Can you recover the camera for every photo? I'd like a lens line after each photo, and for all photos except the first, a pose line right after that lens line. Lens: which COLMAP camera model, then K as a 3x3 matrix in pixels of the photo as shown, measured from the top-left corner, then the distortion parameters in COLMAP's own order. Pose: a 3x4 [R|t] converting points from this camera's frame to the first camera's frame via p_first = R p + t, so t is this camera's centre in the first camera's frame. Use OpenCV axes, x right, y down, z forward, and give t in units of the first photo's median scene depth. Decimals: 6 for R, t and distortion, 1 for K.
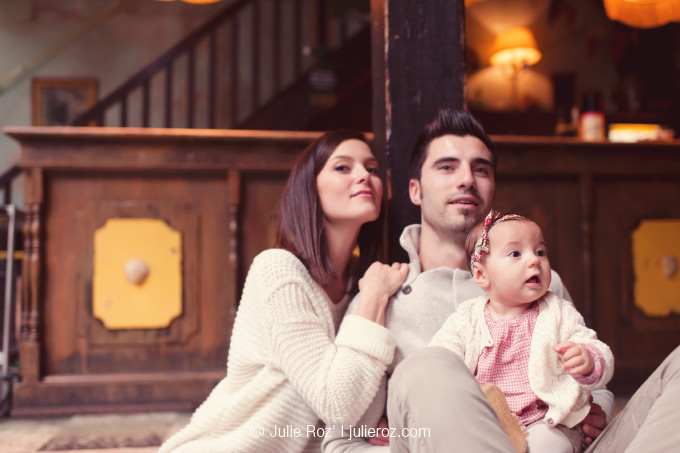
lens RADIAL K [[678.3, 0, 337.9], [0, 678.3, 227.7], [0, 0, 1]] dist [-0.014466, 0.000000]
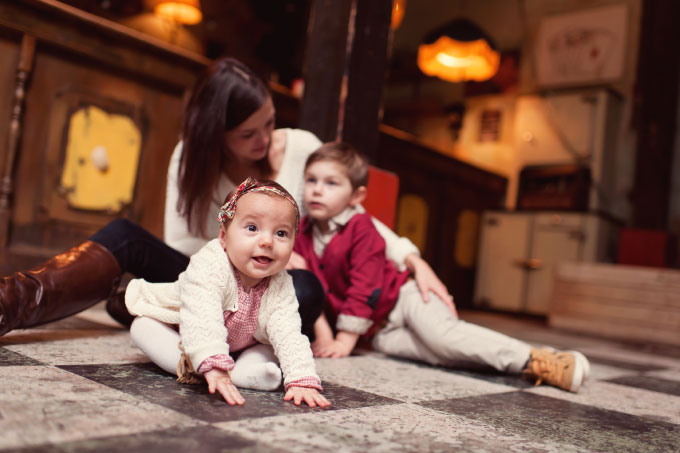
lens RADIAL K [[678.3, 0, 342.4], [0, 678.3, 229.0], [0, 0, 1]] dist [-0.014466, 0.000000]
pose [[0.747980, 0.135144, 0.649817, -0.409110], [-0.164529, 0.986247, -0.015729, 0.126715], [-0.643005, -0.095149, 0.759928, -0.028303]]
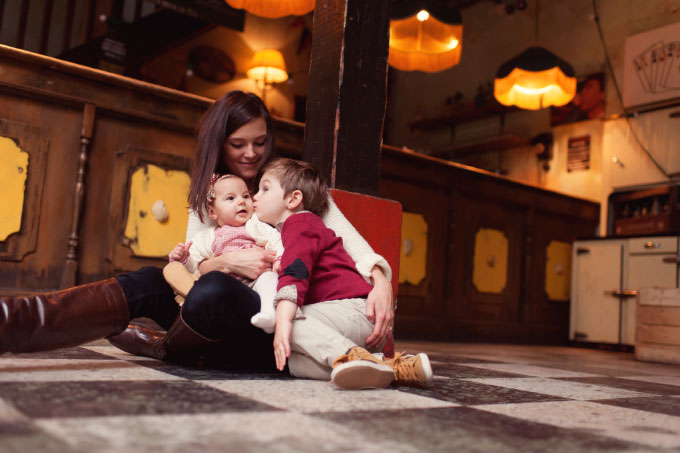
lens RADIAL K [[678.3, 0, 342.7], [0, 678.3, 226.8], [0, 0, 1]] dist [-0.014466, 0.000000]
pose [[0.868637, 0.129353, 0.478265, -0.295380], [-0.112374, 0.991597, -0.064094, 0.129827], [-0.482537, 0.001930, 0.875873, -0.122512]]
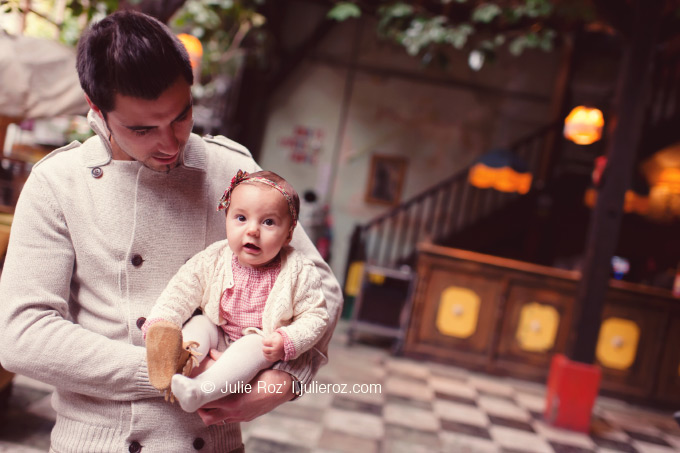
lens RADIAL K [[678.3, 0, 337.6], [0, 678.3, 228.5], [0, 0, 1]] dist [-0.014466, 0.000000]
pose [[0.954935, 0.191475, -0.226796, -0.213089], [-0.168916, 0.978876, 0.115195, -0.433765], [0.244062, -0.071694, 0.967106, -1.435557]]
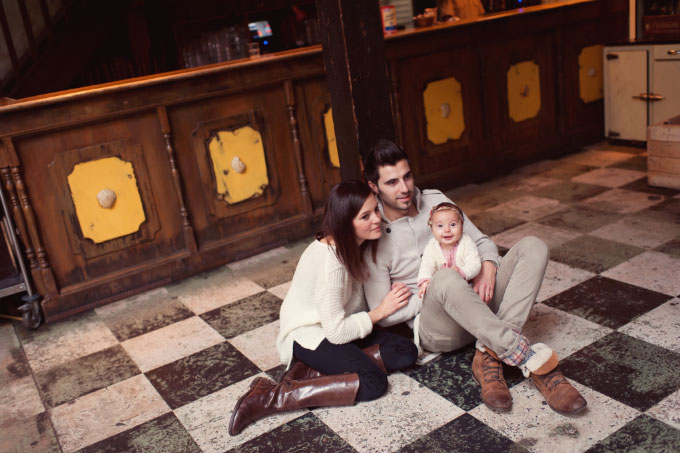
lens RADIAL K [[678.3, 0, 341.8], [0, 678.3, 229.7], [0, 0, 1]] dist [-0.014466, 0.000000]
pose [[0.906314, -0.240968, 0.347175, -0.349893], [0.105917, 0.924808, 0.365392, -0.306538], [-0.409118, -0.294388, 0.863689, -0.334596]]
